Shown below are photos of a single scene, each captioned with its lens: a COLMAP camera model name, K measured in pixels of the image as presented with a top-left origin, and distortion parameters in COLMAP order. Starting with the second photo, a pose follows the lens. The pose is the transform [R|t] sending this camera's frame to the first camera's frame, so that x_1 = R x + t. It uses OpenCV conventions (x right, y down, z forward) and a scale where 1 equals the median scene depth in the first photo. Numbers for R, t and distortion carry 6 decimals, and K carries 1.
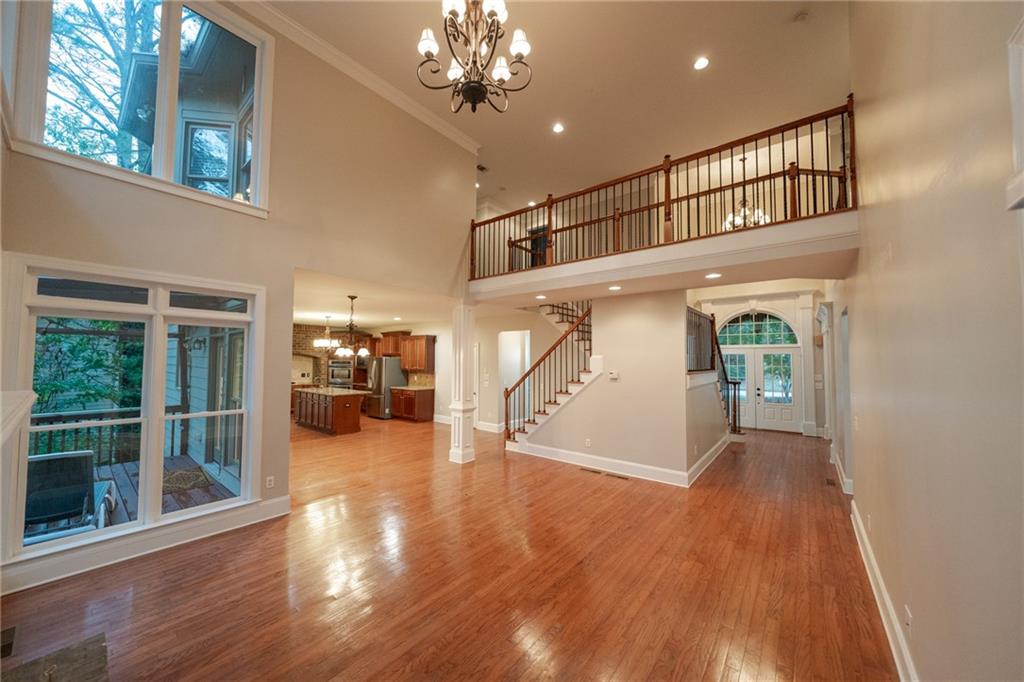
lens RADIAL K [[361.1, 0, 510.3], [0, 361.1, 346.7], [0, 0, 1]] dist [-0.010104, 0.002325]
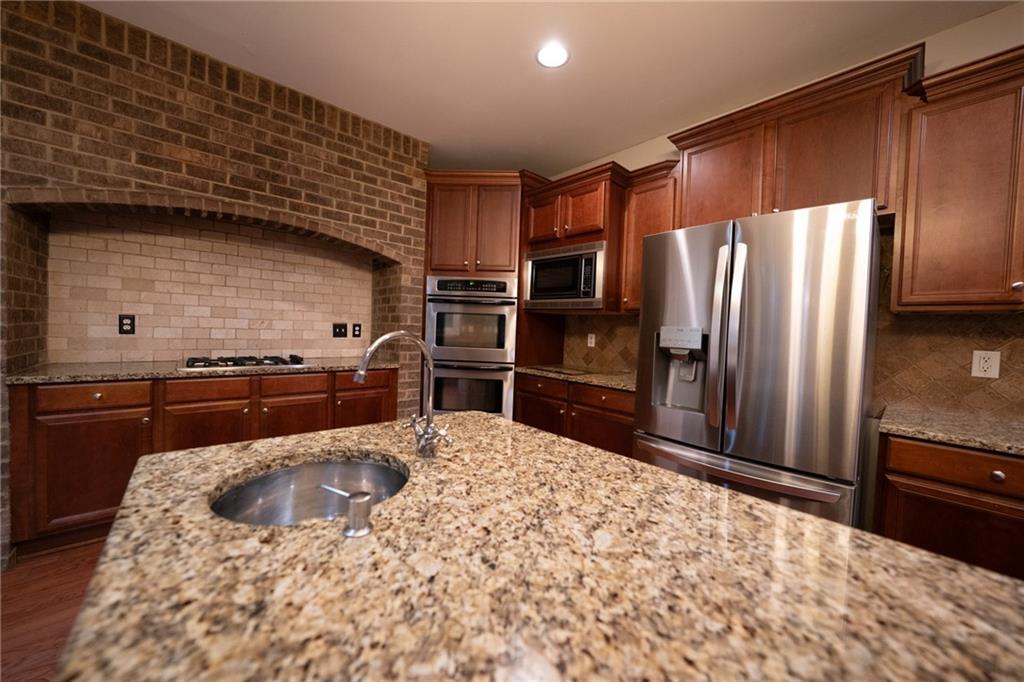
lens RADIAL K [[361.1, 0, 510.3], [0, 361.1, 346.7], [0, 0, 1]] dist [-0.010104, 0.002325]
pose [[0.983852, 0.035462, -0.175434, -0.795707], [-0.021936, 0.996677, 0.078449, 0.133850], [0.177633, -0.073334, 0.981361, 1.502148]]
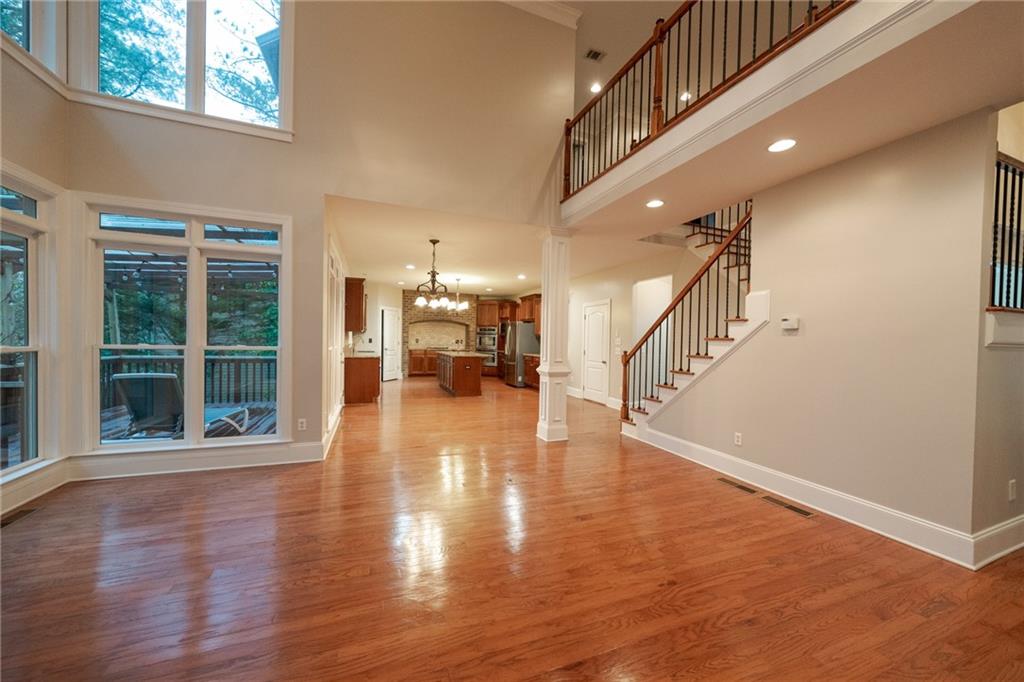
lens RADIAL K [[361.1, 0, 510.3], [0, 361.1, 346.7], [0, 0, 1]] dist [-0.010104, 0.002325]
pose [[0.866666, 0.020921, -0.498450, 0.186775], [0.003889, 0.998807, 0.048684, 0.084744], [0.498874, -0.044131, 0.865550, 0.306039]]
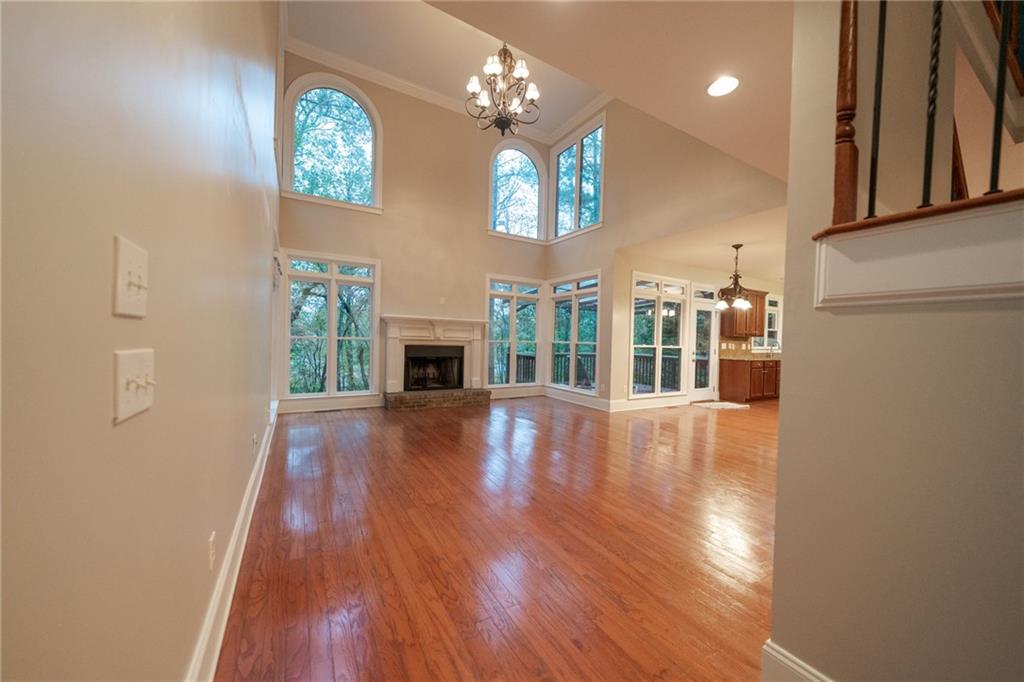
lens RADIAL K [[361.1, 0, 510.3], [0, 361.1, 346.7], [0, 0, 1]] dist [-0.010104, 0.002325]
pose [[-0.352924, 0.002234, -0.935649, 0.671532], [0.004094, 0.999991, 0.000844, 0.124560], [0.935643, -0.003533, -0.352930, 0.788571]]
